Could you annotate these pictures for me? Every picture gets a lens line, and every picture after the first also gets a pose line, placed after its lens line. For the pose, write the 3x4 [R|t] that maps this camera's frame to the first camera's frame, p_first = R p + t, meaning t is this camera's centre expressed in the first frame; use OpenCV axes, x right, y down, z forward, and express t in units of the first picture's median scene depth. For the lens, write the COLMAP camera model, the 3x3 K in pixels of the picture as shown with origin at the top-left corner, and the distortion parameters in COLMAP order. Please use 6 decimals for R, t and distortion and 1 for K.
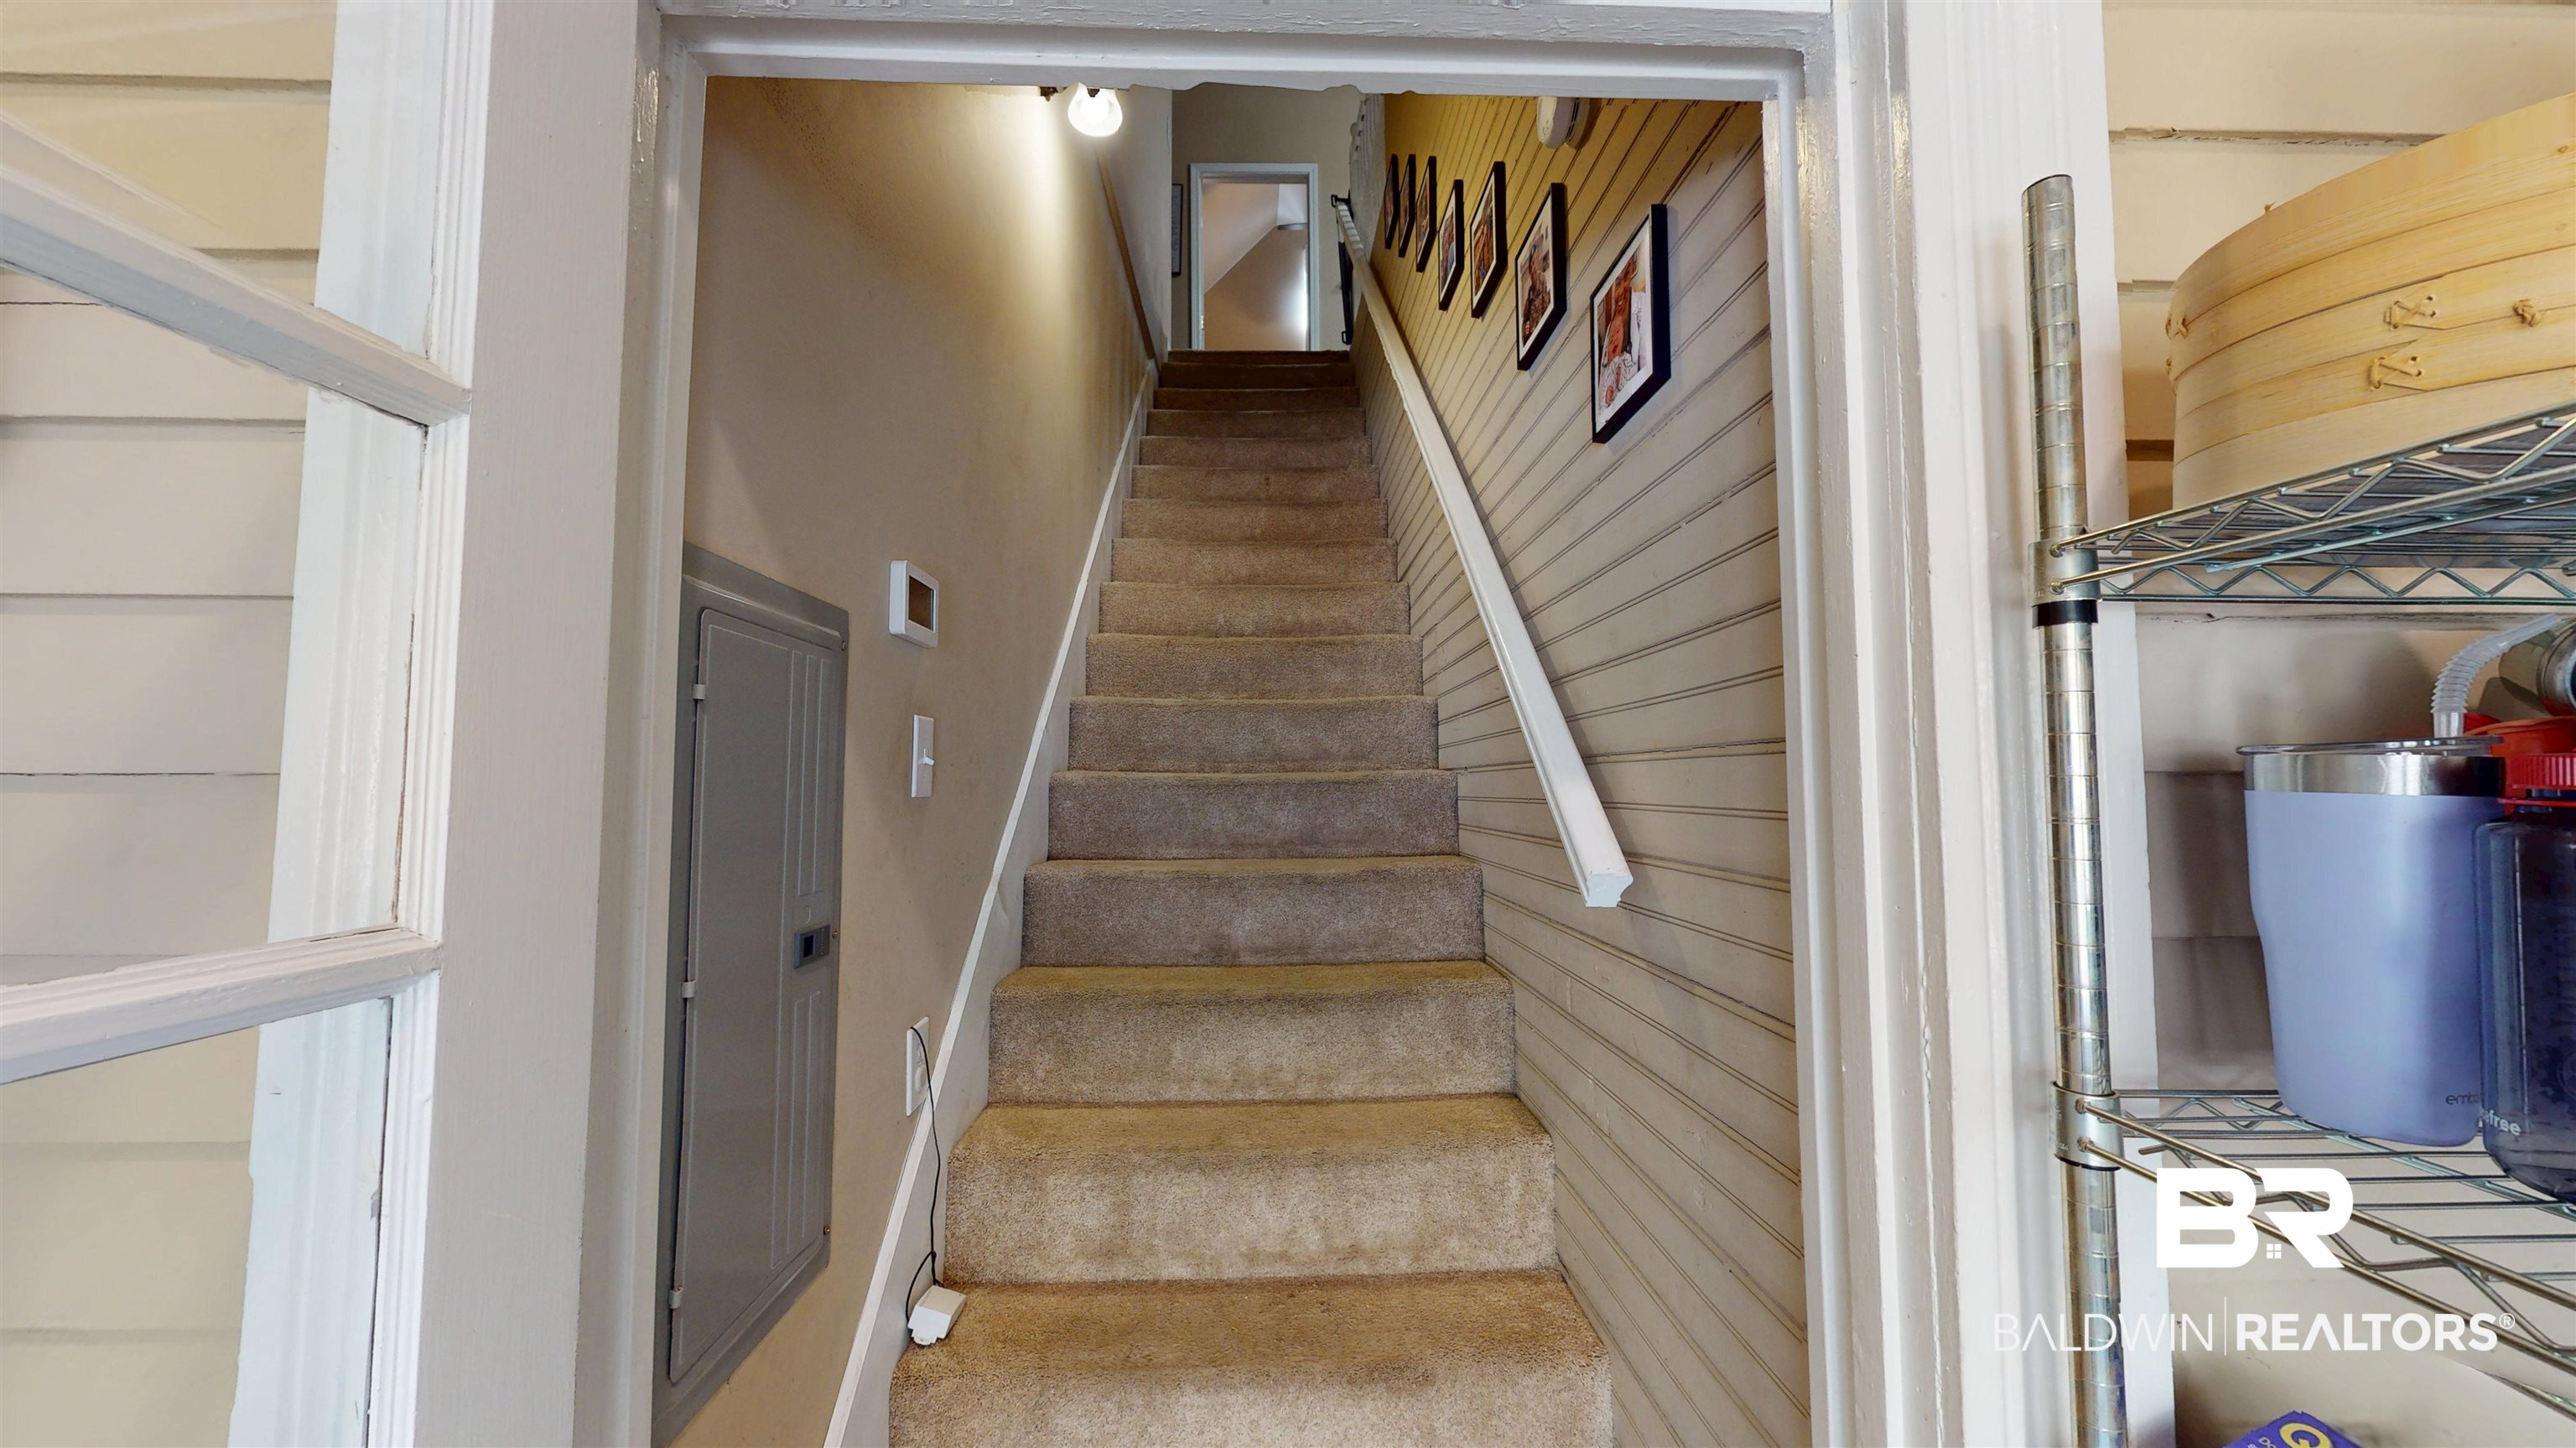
lens RADIAL K [[943.1, 0, 1288.0], [0, 943.1, 724.0], [0, 0, 1]] dist [-0.001012, 0.000106]
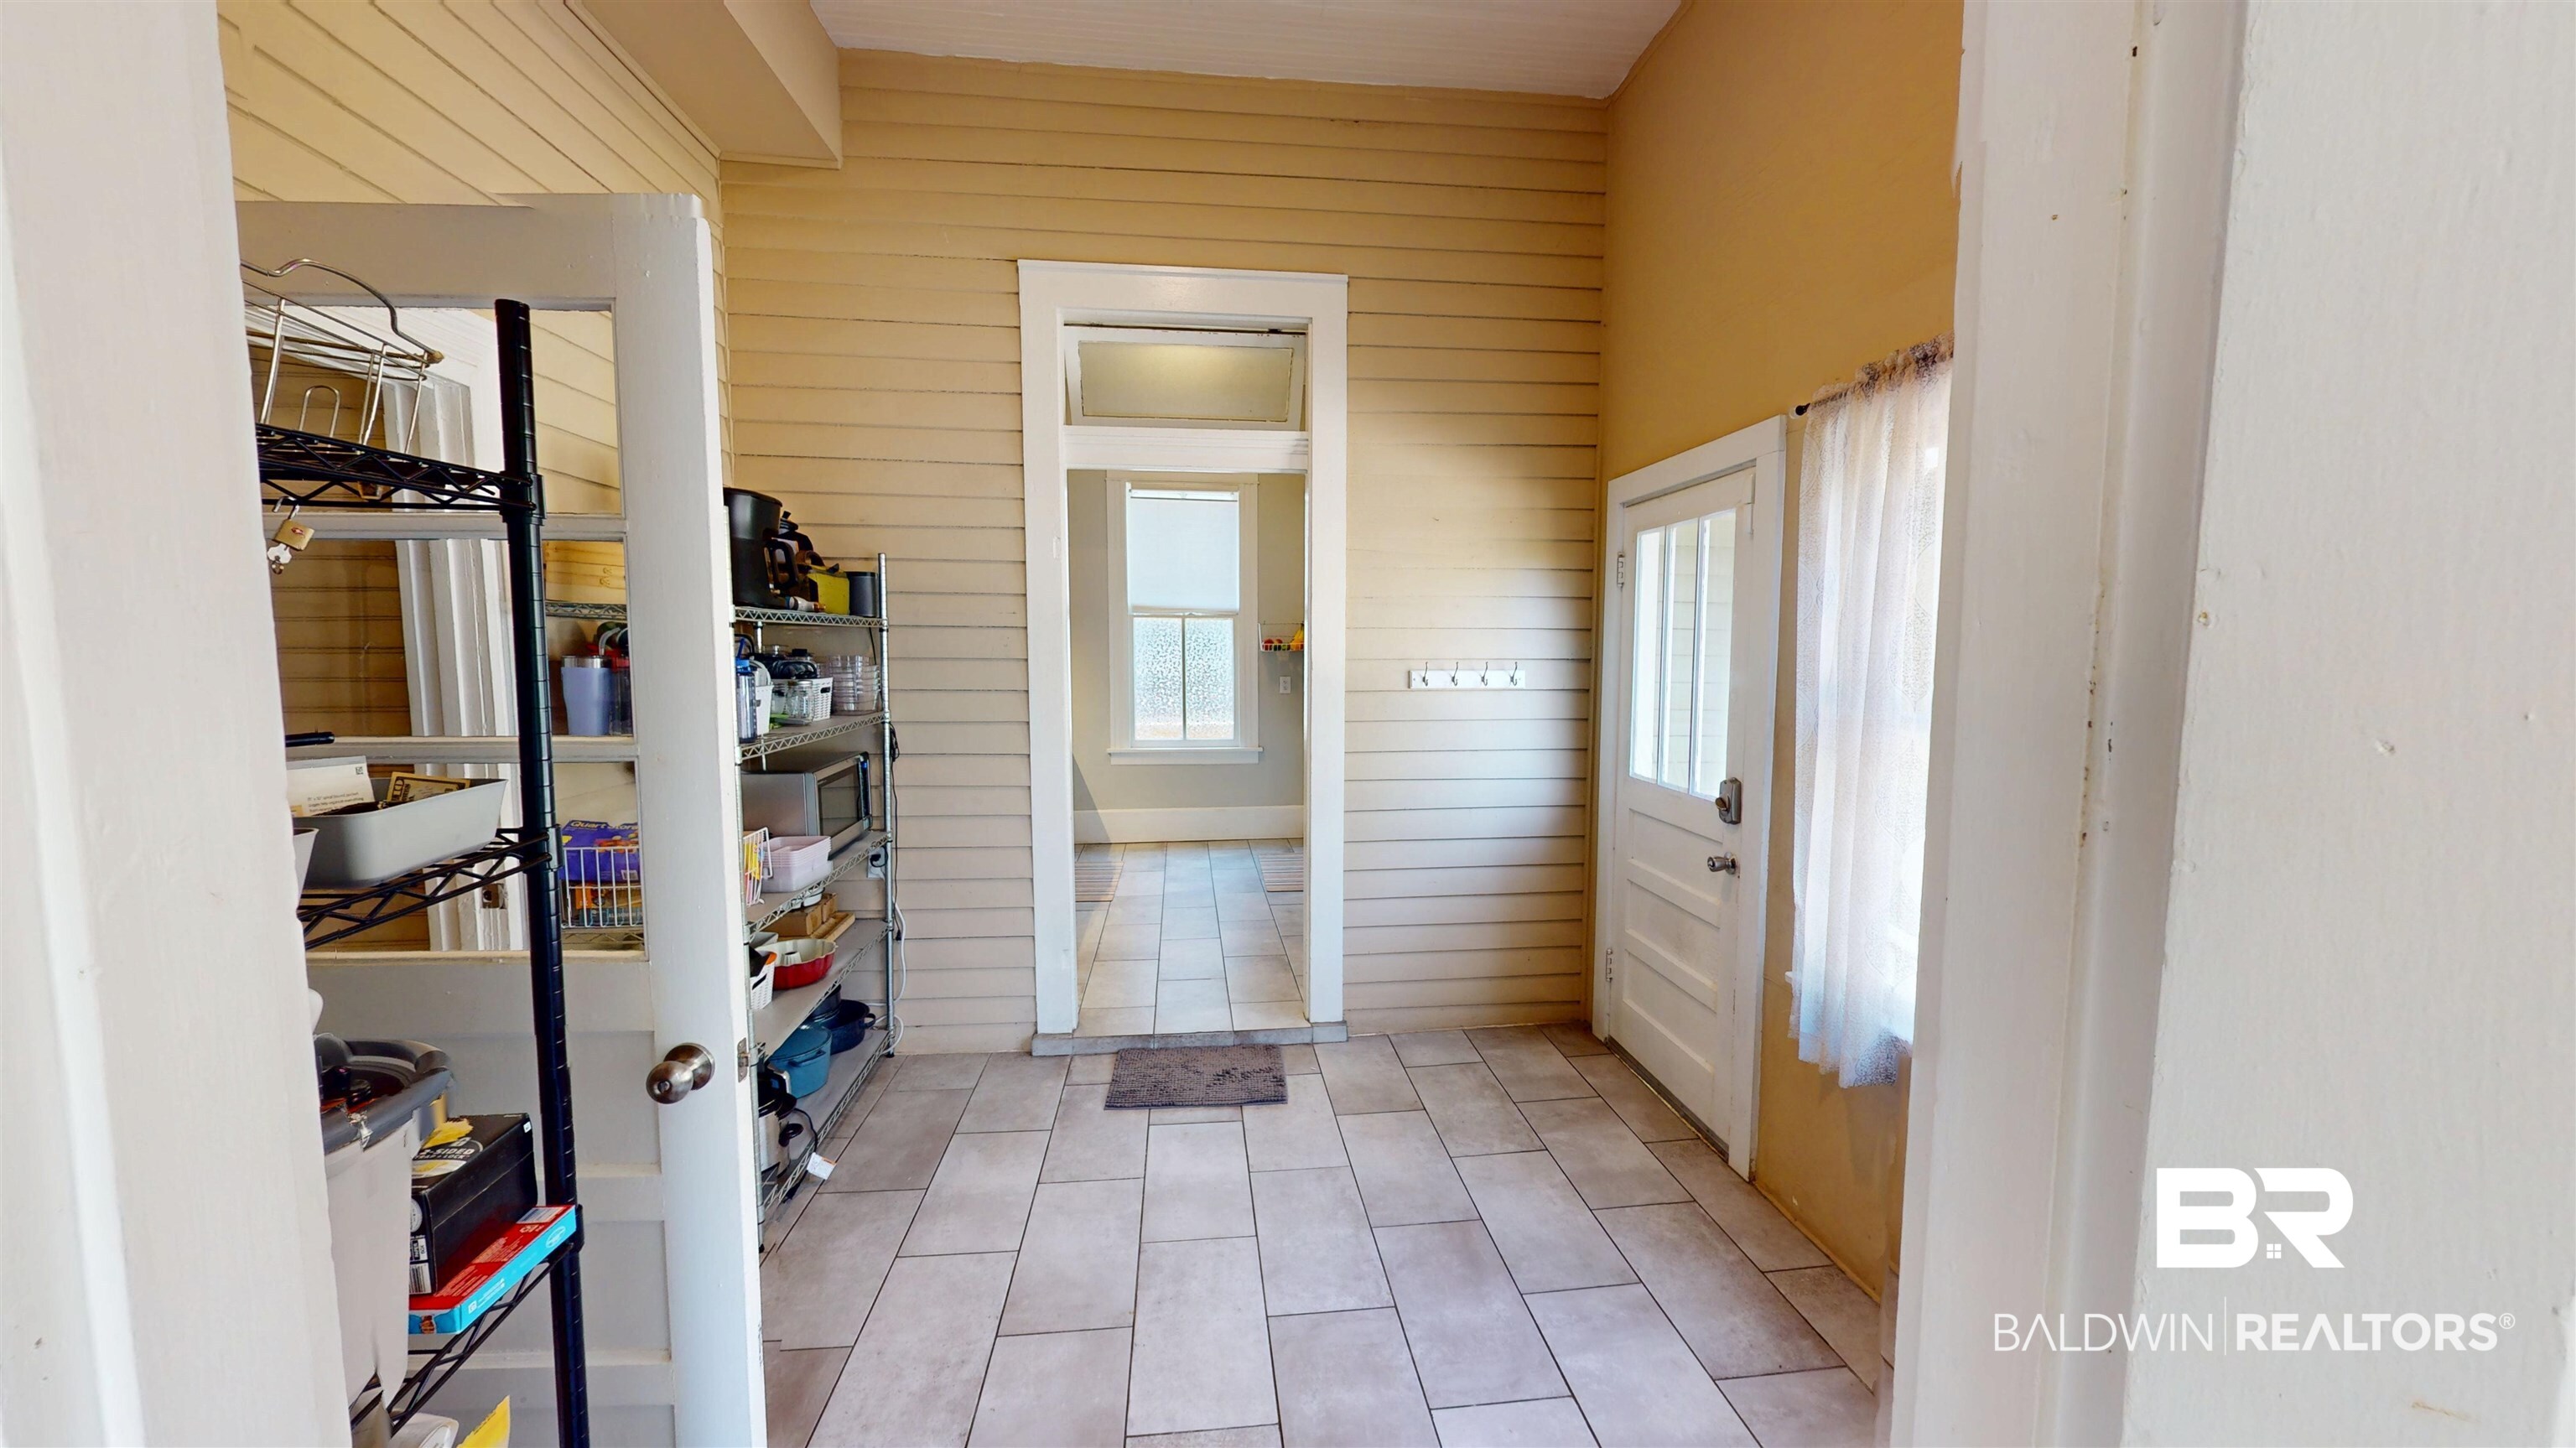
lens RADIAL K [[943.1, 0, 1288.0], [0, 943.1, 724.0], [0, 0, 1]] dist [-0.001012, 0.000106]
pose [[-0.075081, -0.082037, 0.993797, -3.457733], [-0.063008, 0.995009, 0.077377, -0.202909], [-0.995185, -0.056807, -0.079875, -1.887354]]
